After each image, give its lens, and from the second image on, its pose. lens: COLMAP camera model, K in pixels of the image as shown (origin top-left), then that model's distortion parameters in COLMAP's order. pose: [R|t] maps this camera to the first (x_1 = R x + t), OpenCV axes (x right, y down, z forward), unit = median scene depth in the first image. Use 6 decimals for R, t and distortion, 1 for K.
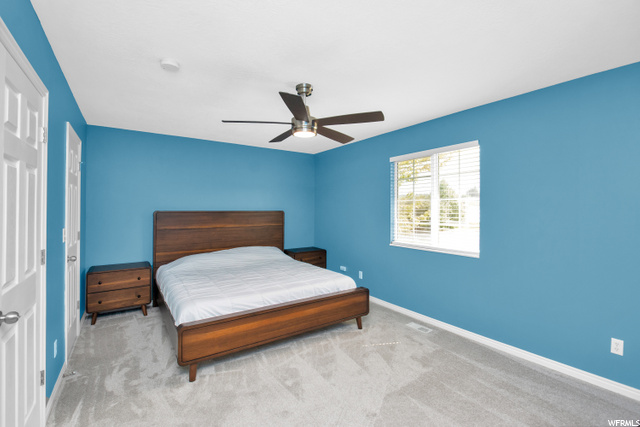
lens RADIAL K [[289.0, 0, 316.2], [0, 289.0, 215.3], [0, 0, 1]] dist [-0.010143, -0.002214]
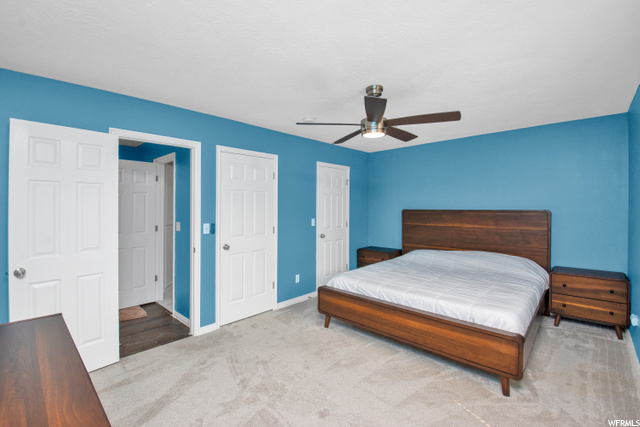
lens RADIAL K [[289.0, 0, 321.9], [0, 289.0, 214.7], [0, 0, 1]] dist [-0.010143, -0.002214]
pose [[0.201723, 0.023266, -0.979166, 0.717998], [-0.020906, 0.999592, 0.019445, -0.011520], [0.979219, 0.016548, 0.202127, 0.498047]]
